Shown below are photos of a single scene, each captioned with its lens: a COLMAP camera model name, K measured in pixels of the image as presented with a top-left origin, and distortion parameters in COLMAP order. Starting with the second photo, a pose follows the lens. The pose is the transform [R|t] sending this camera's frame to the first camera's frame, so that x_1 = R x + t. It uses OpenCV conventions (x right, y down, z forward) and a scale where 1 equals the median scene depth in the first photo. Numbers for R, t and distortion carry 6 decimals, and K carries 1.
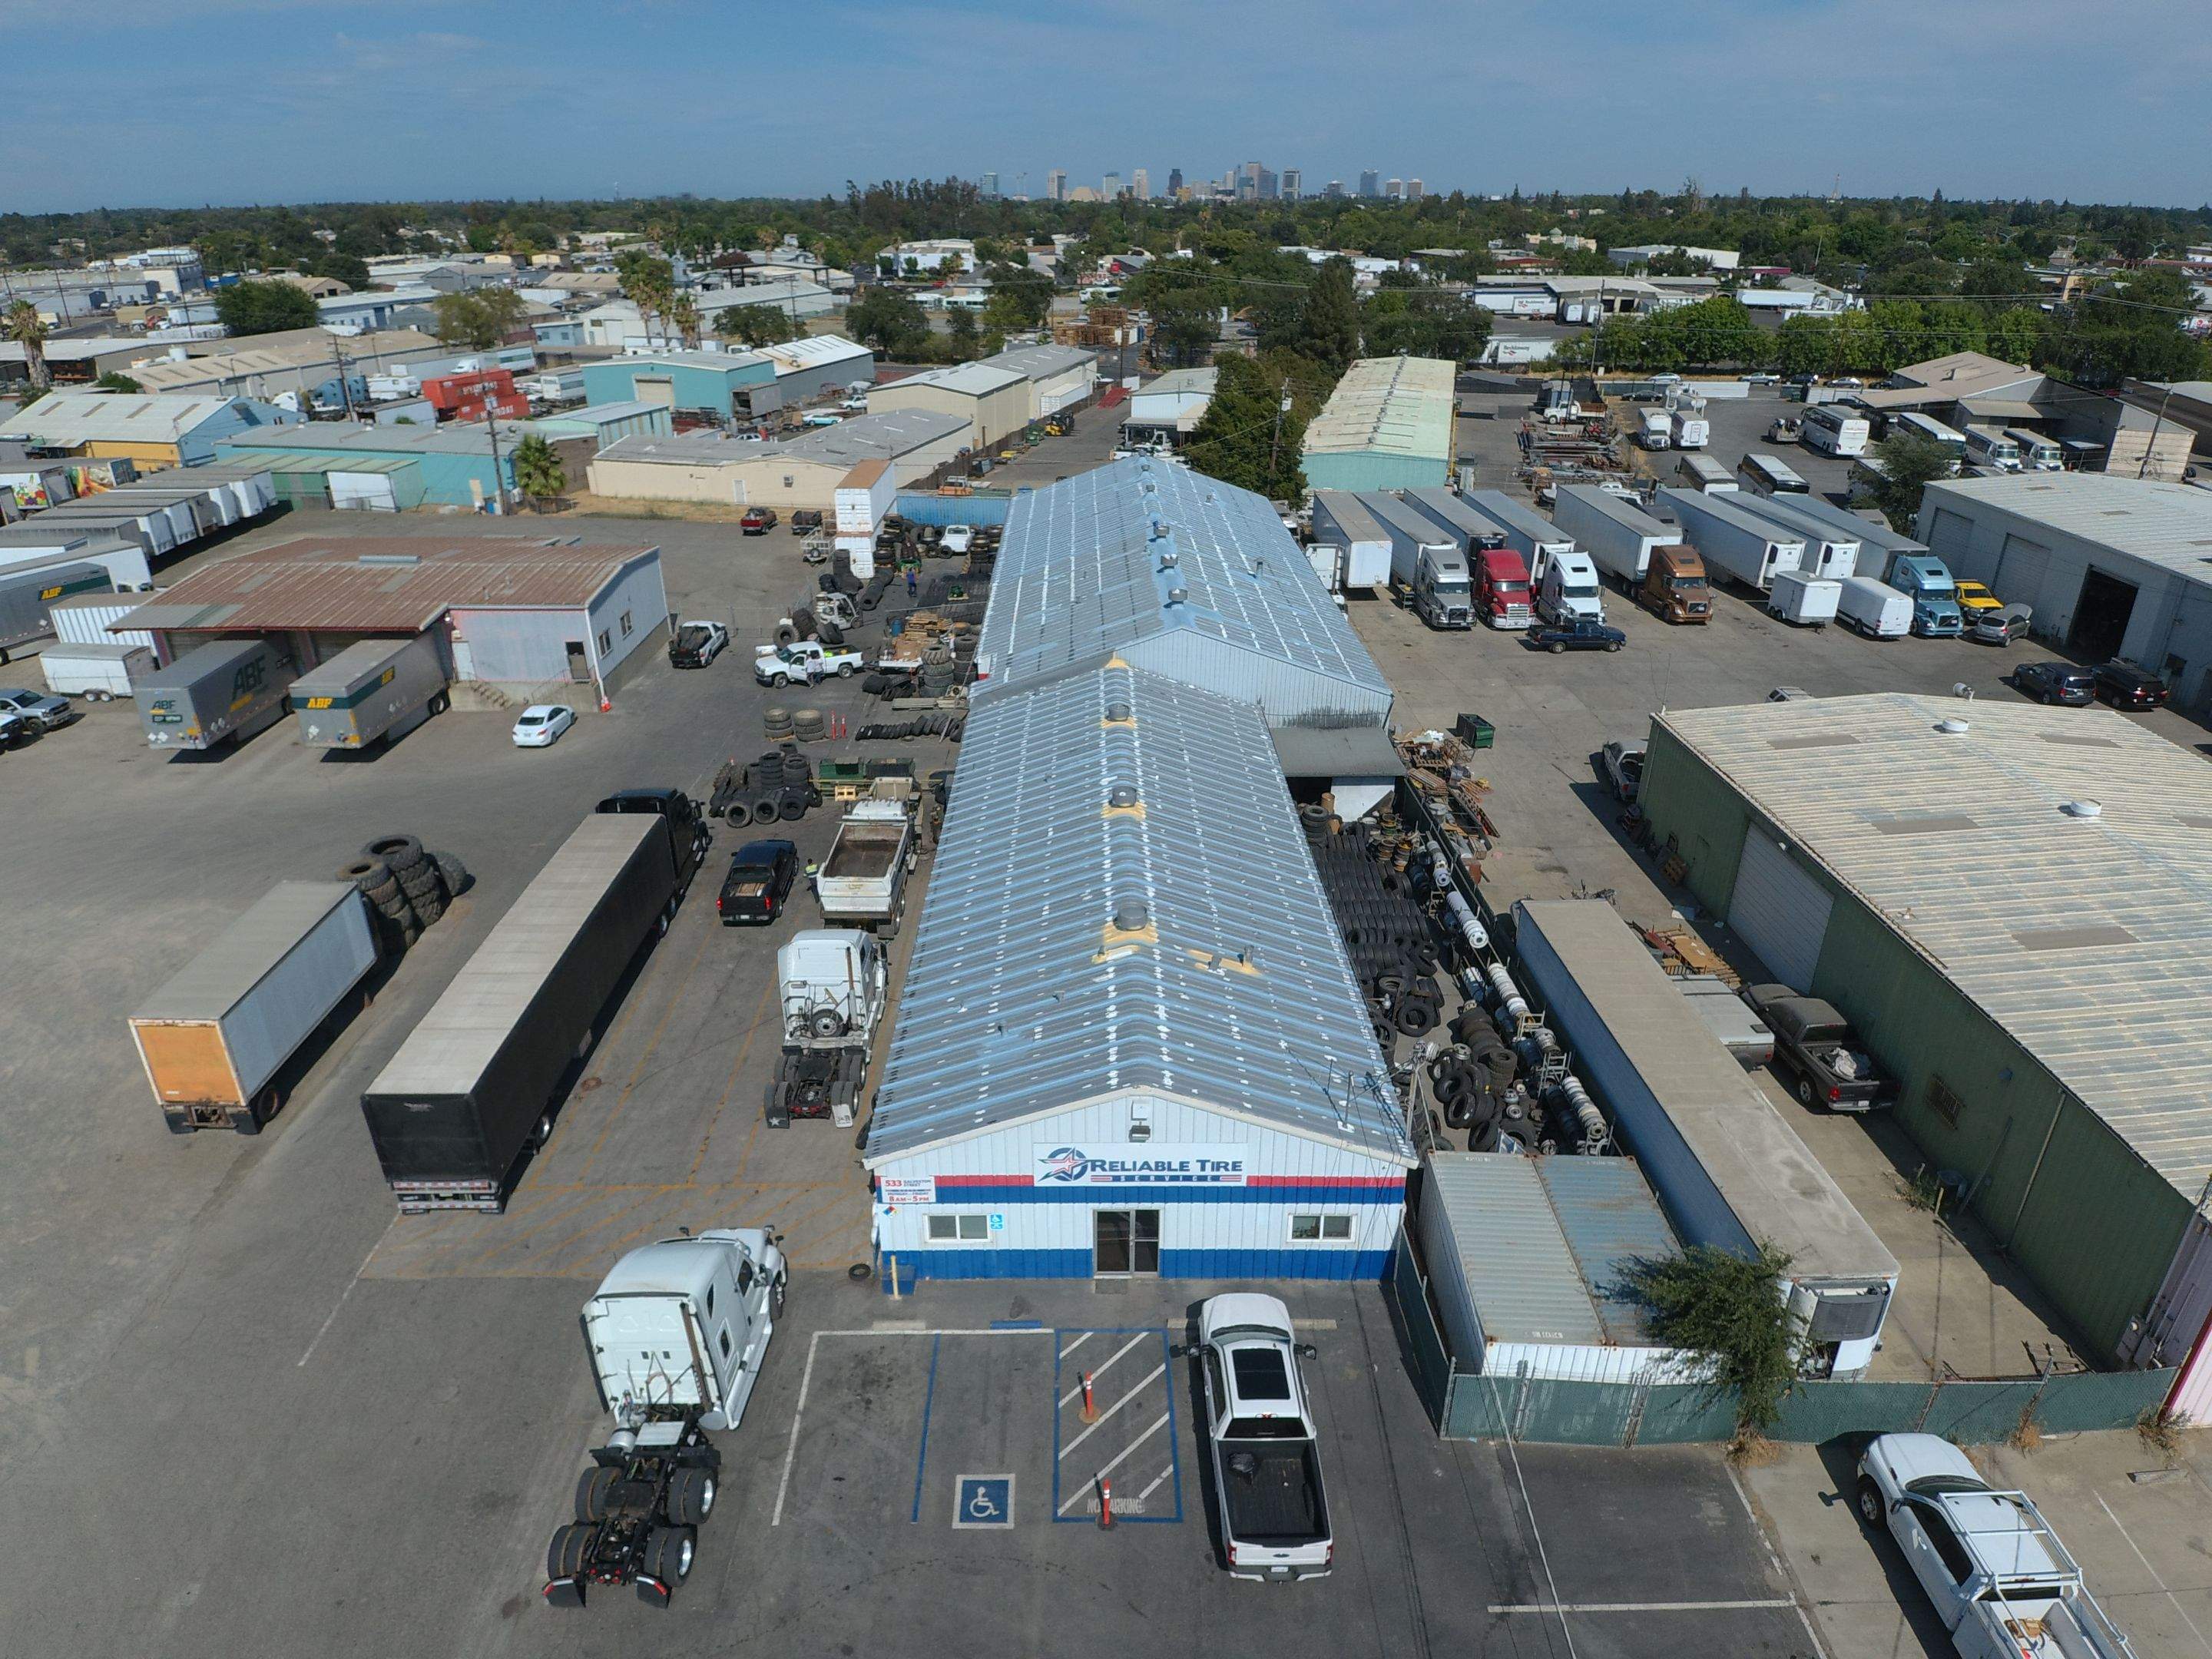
lens RADIAL K [[1345.5, 0, 1084.7], [0, 1345.5, 868.3], [0, 0, 1]] dist [0.067087, -0.094663]
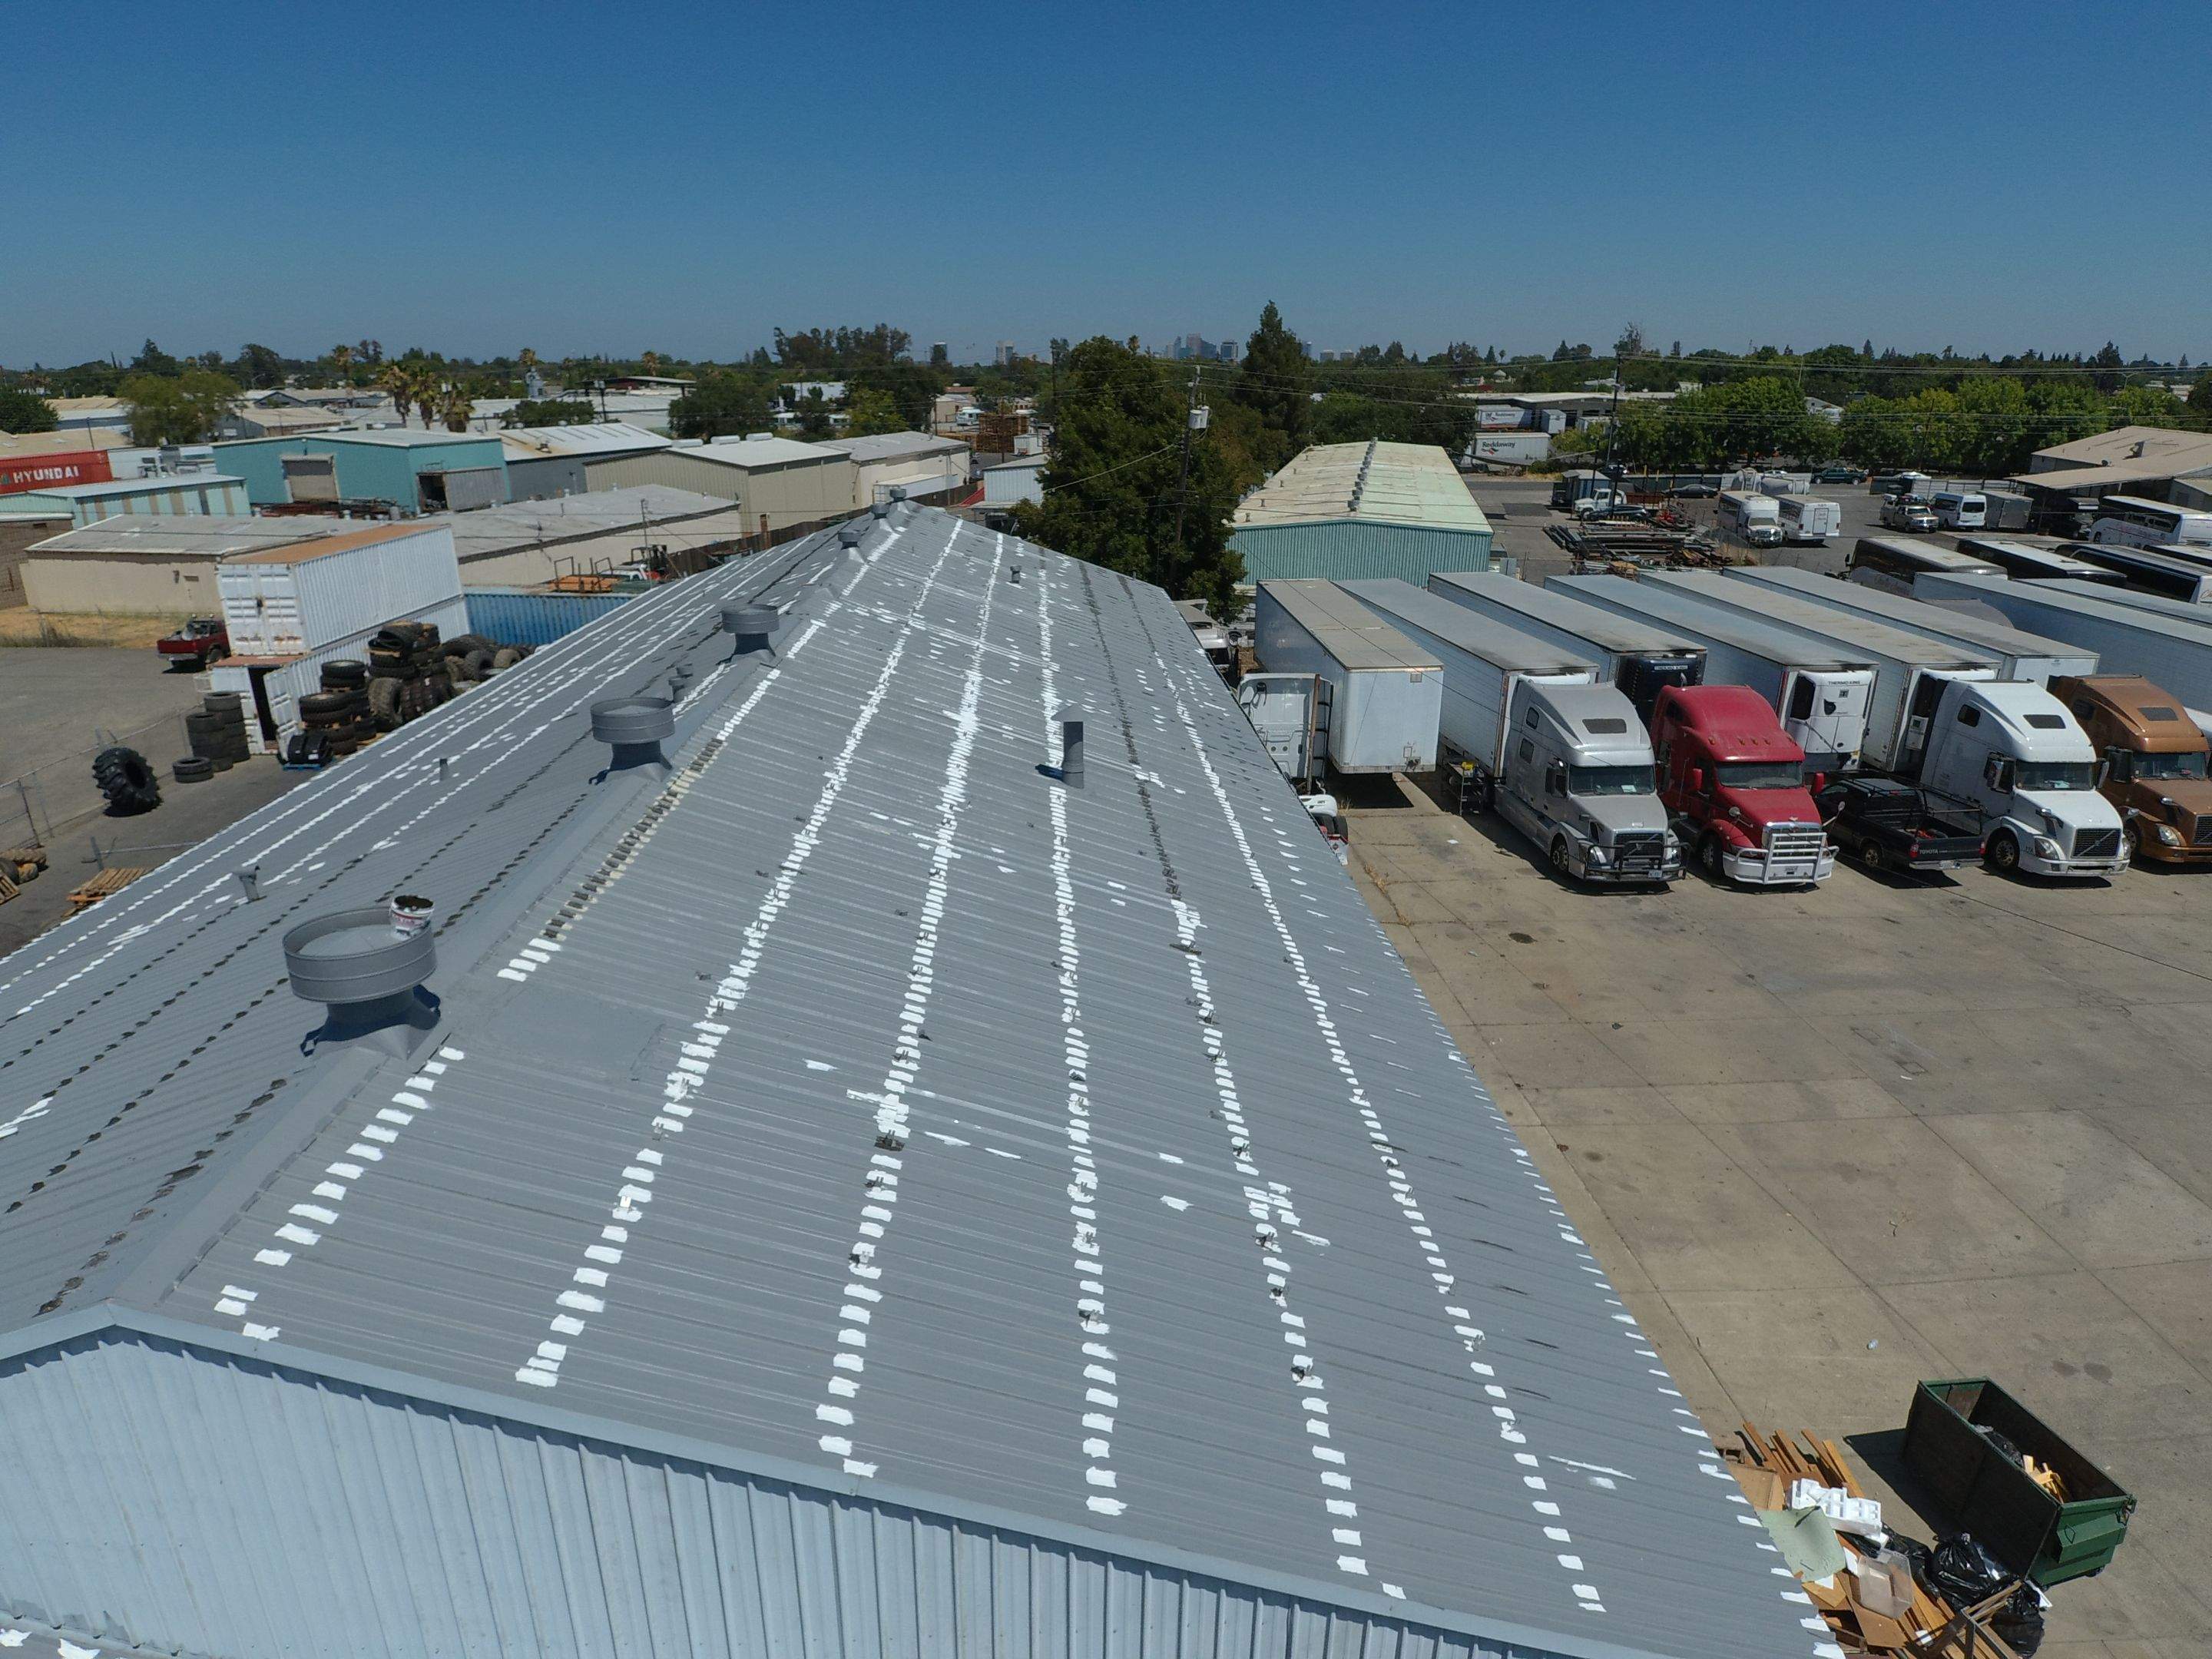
lens RADIAL K [[1345.5, 0, 1091.2], [0, 1345.5, 866.3], [0, 0, 1]] dist [0.067087, -0.094663]
pose [[0.999233, -0.011105, 0.037542, 0.105289], [0.015056, 0.994182, -0.106657, -0.142175], [-0.036139, 0.107140, 0.993587, 0.615757]]
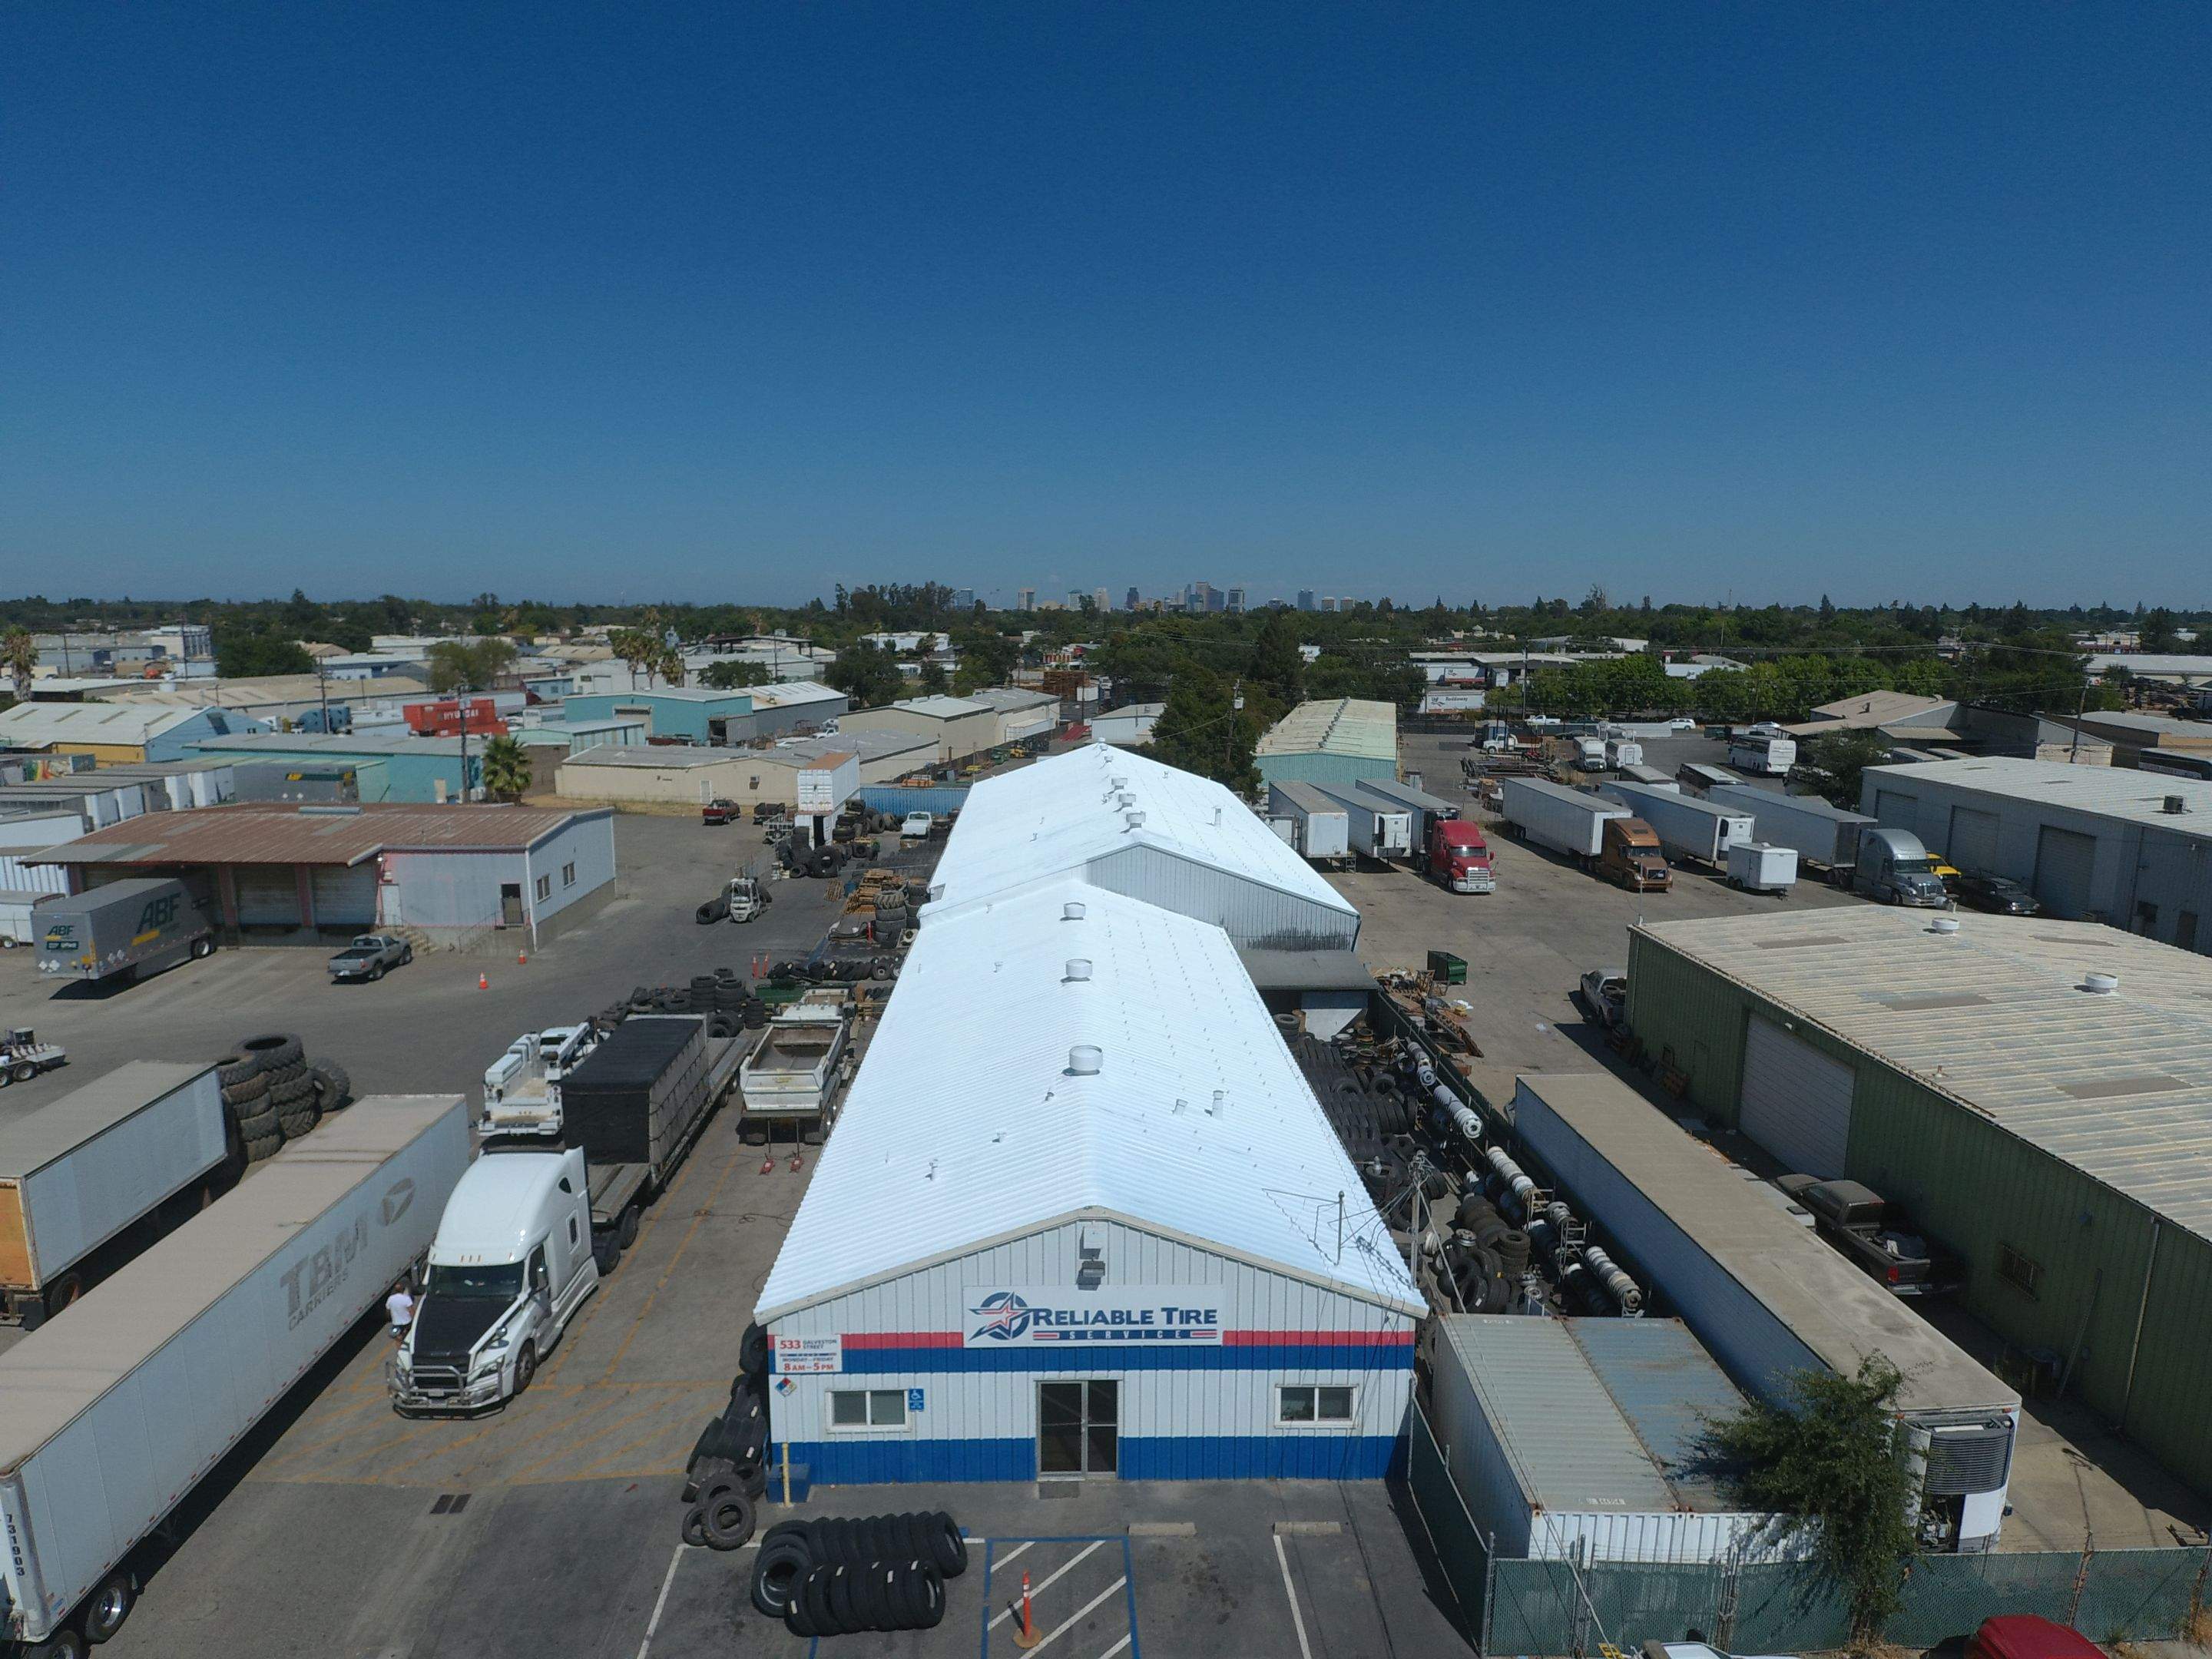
lens RADIAL K [[1345.5, 0, 1086.2], [0, 1345.5, 844.9], [0, 0, 1]] dist [0.067087, -0.094663]
pose [[0.999639, 0.004115, 0.026568, 0.005163], [0.003564, 0.959217, -0.282649, 0.067525], [-0.026648, 0.282641, 0.958855, 0.048389]]
